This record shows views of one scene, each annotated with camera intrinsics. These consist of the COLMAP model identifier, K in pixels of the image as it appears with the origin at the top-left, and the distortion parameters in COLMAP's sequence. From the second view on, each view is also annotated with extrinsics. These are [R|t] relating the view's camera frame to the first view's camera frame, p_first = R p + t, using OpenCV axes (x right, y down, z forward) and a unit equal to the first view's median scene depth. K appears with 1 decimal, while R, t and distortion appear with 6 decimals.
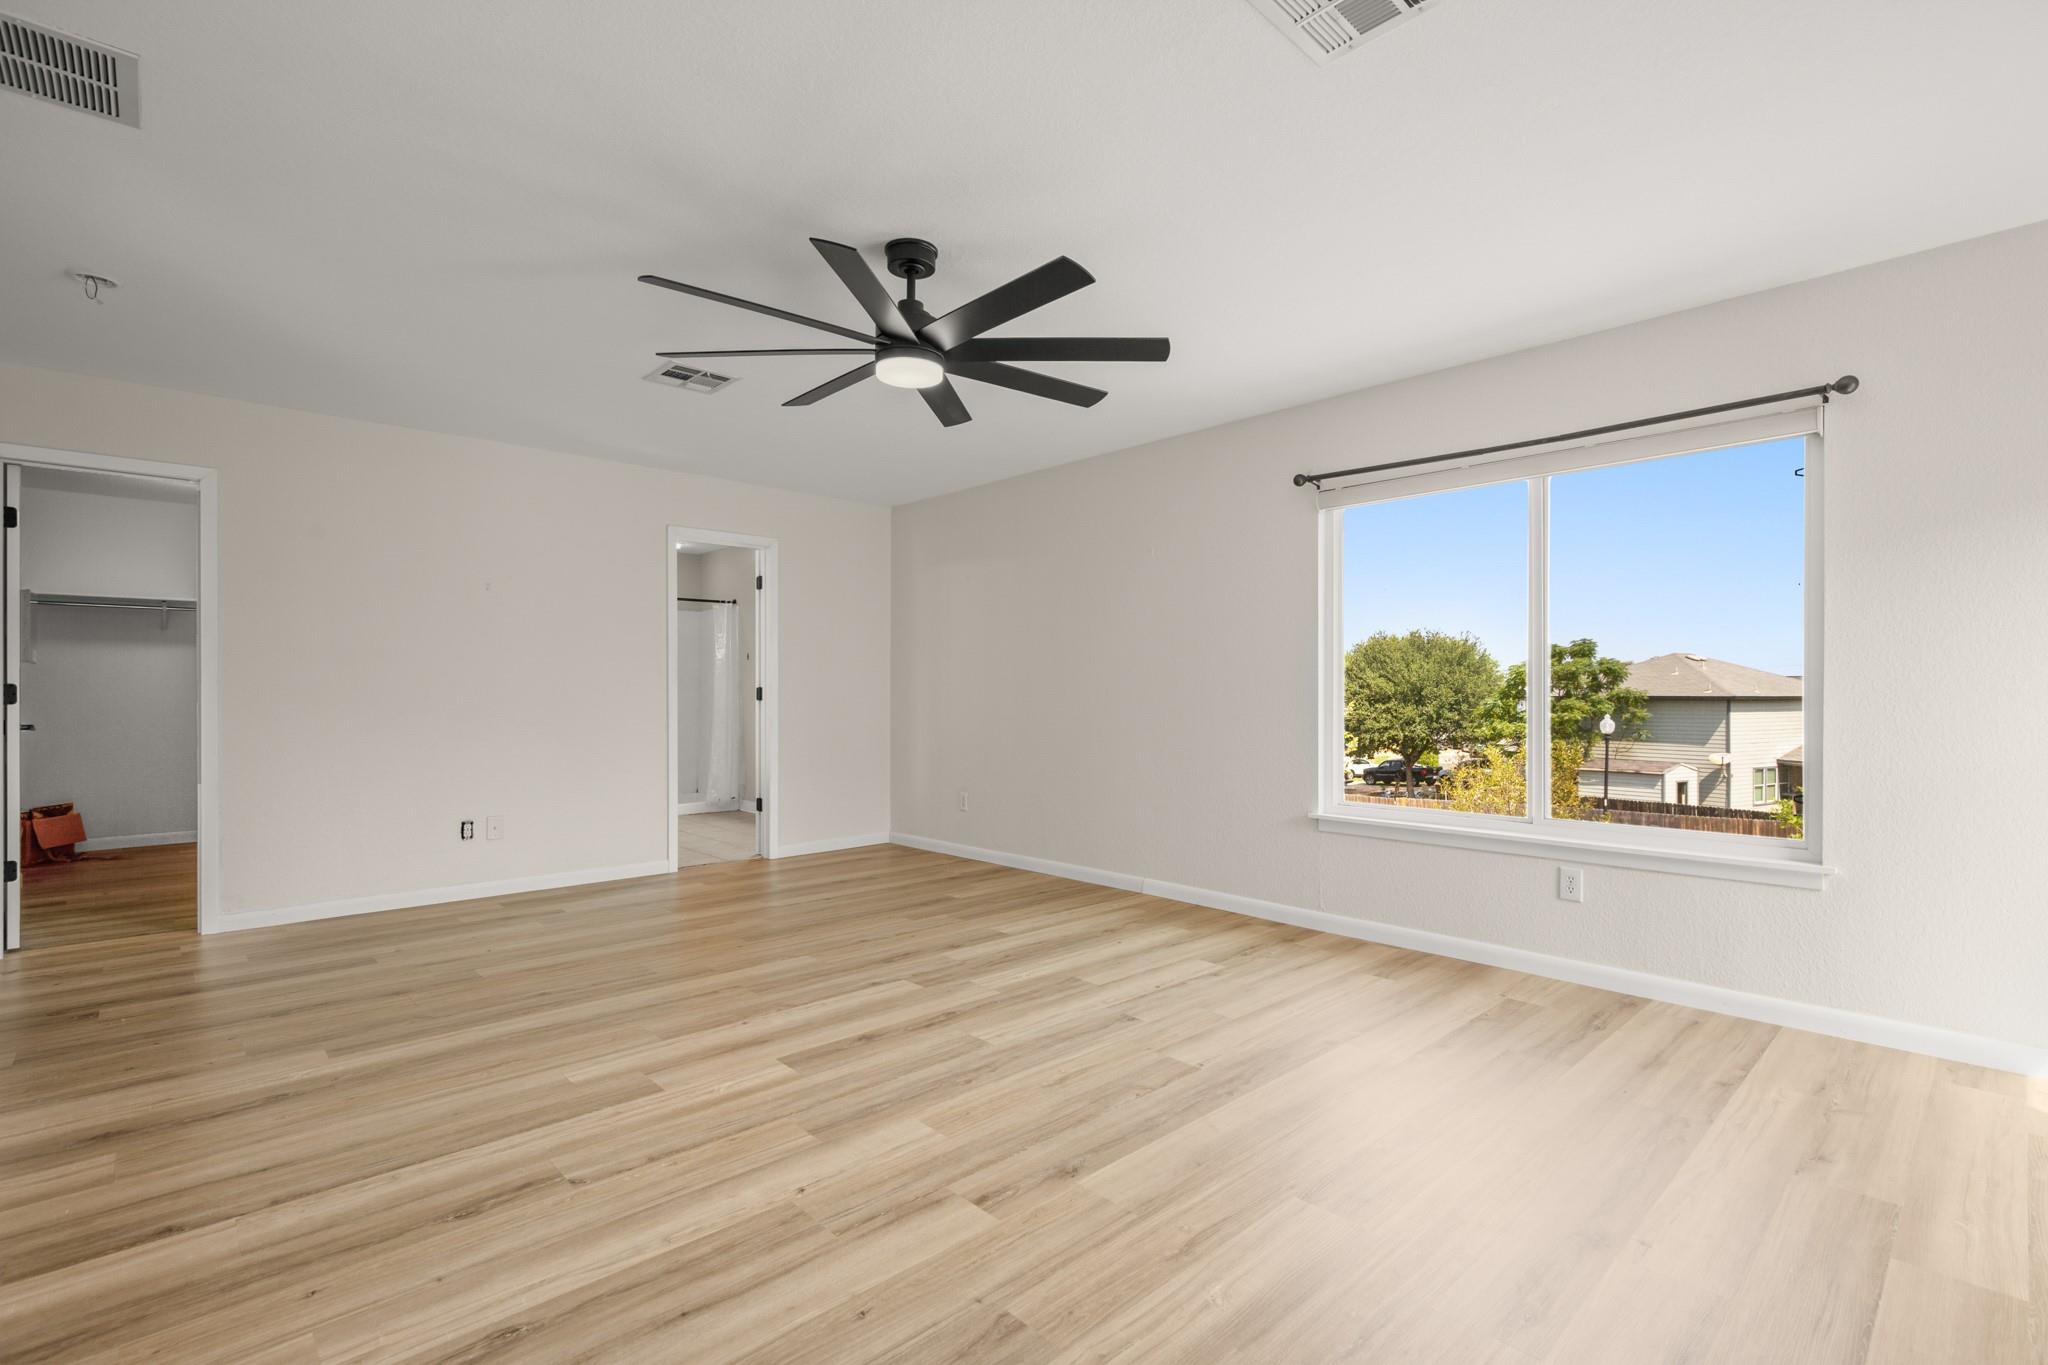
lens RADIAL K [[931.5, 0, 1018.9], [0, 931.5, 688.0], [0, 0, 1]] dist [-0.000655, -0.000135]
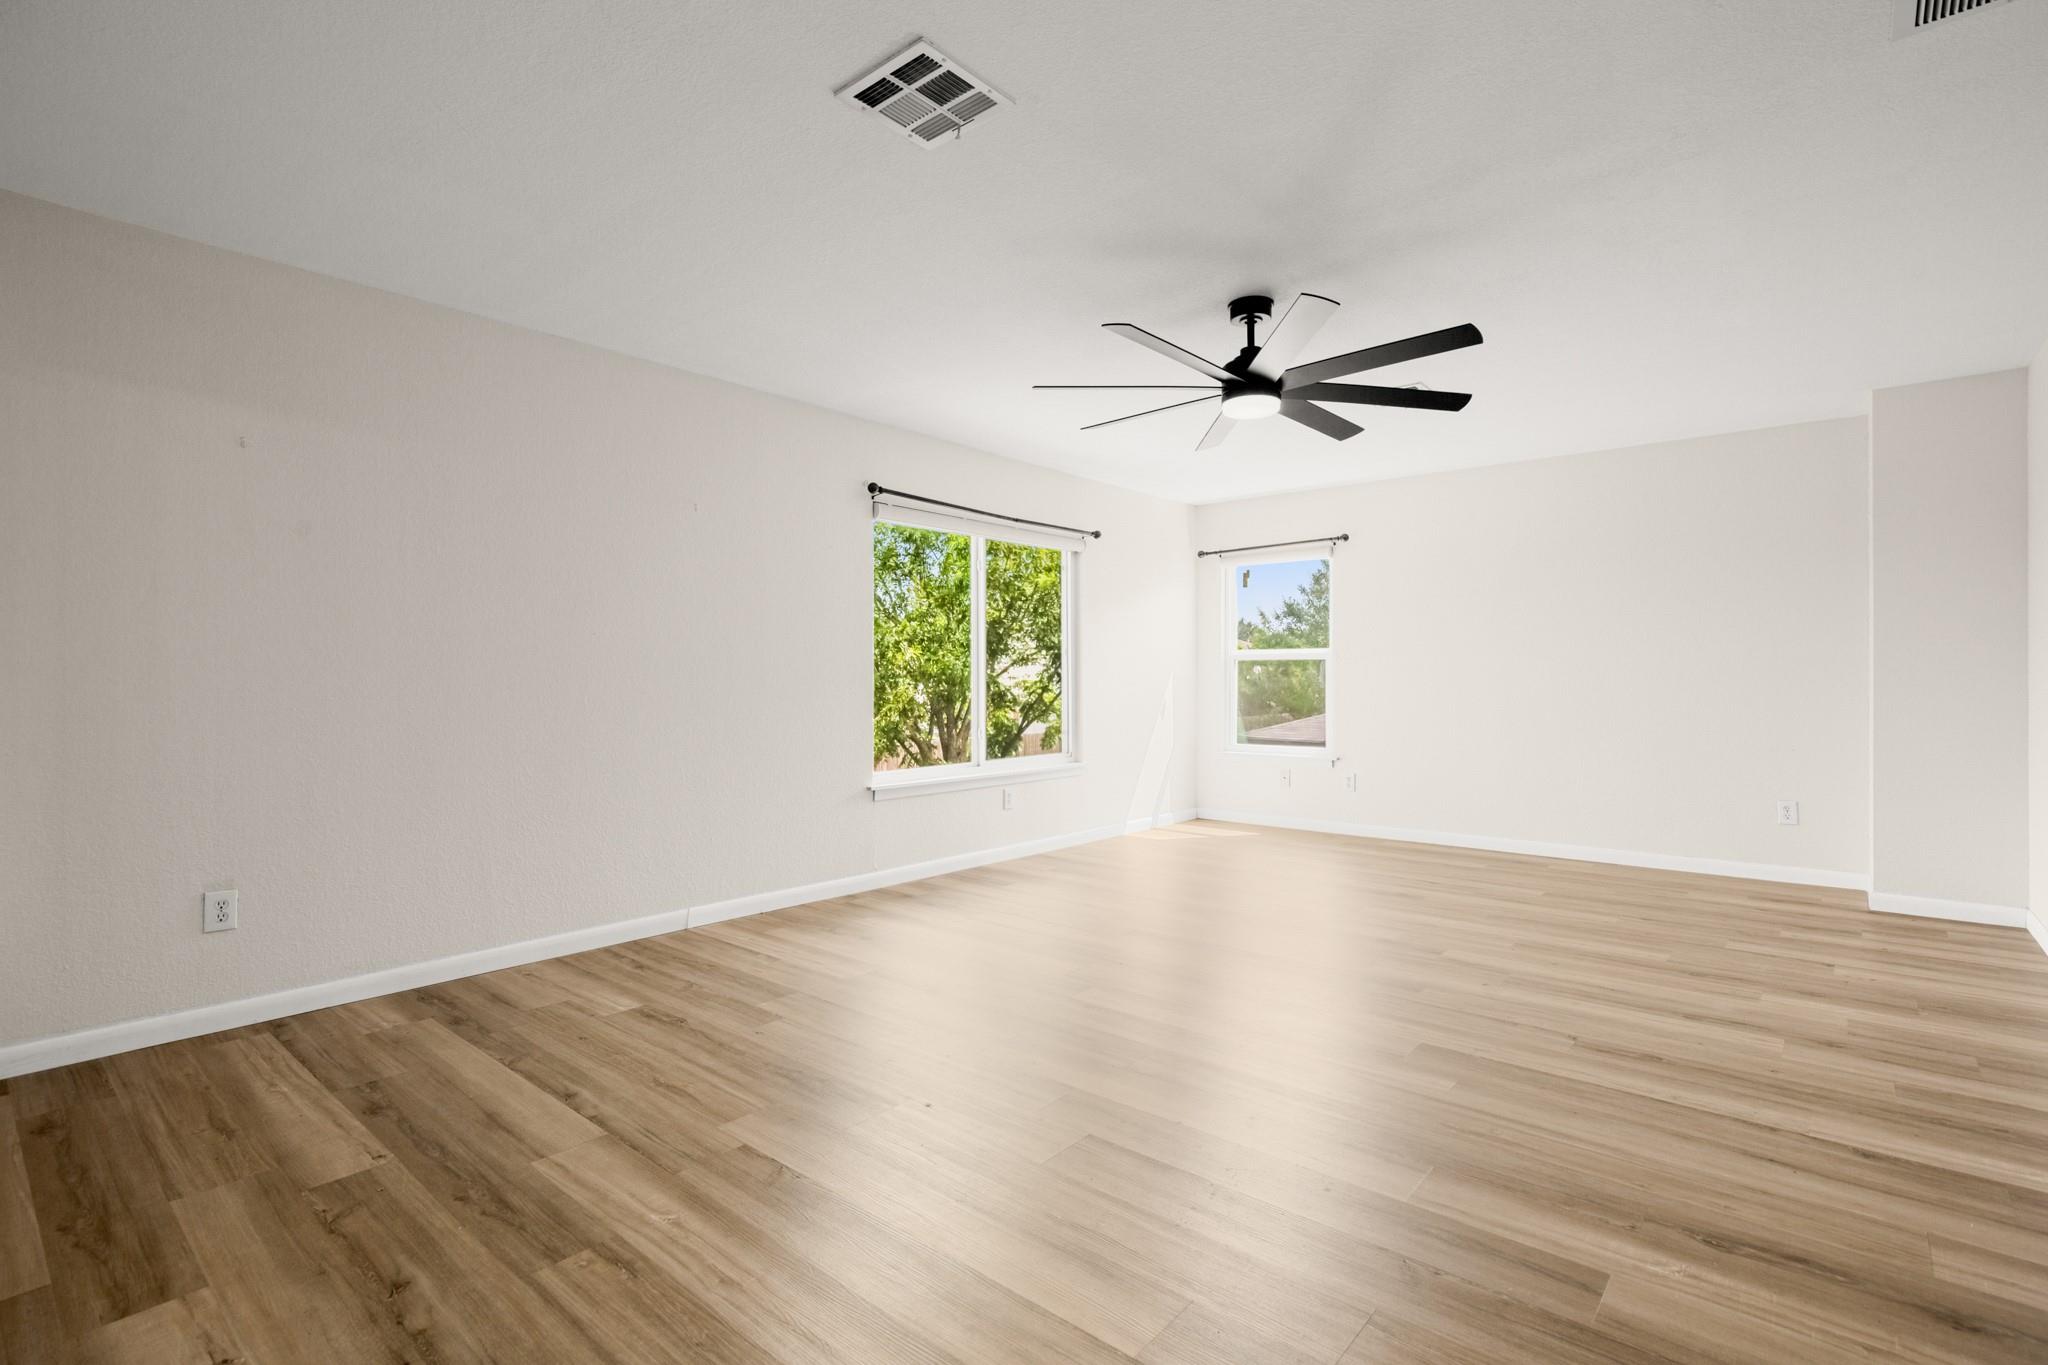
lens RADIAL K [[970.1, 0, 1024.0], [0, 970.1, 682.5], [0, 0, 1]] dist [-0.001701, -0.000247]
pose [[-0.116266, -0.003297, 0.993213, -1.651600], [-0.001848, 0.999993, 0.003103, 0.009316], [-0.993216, -0.001474, -0.116271, 1.813809]]
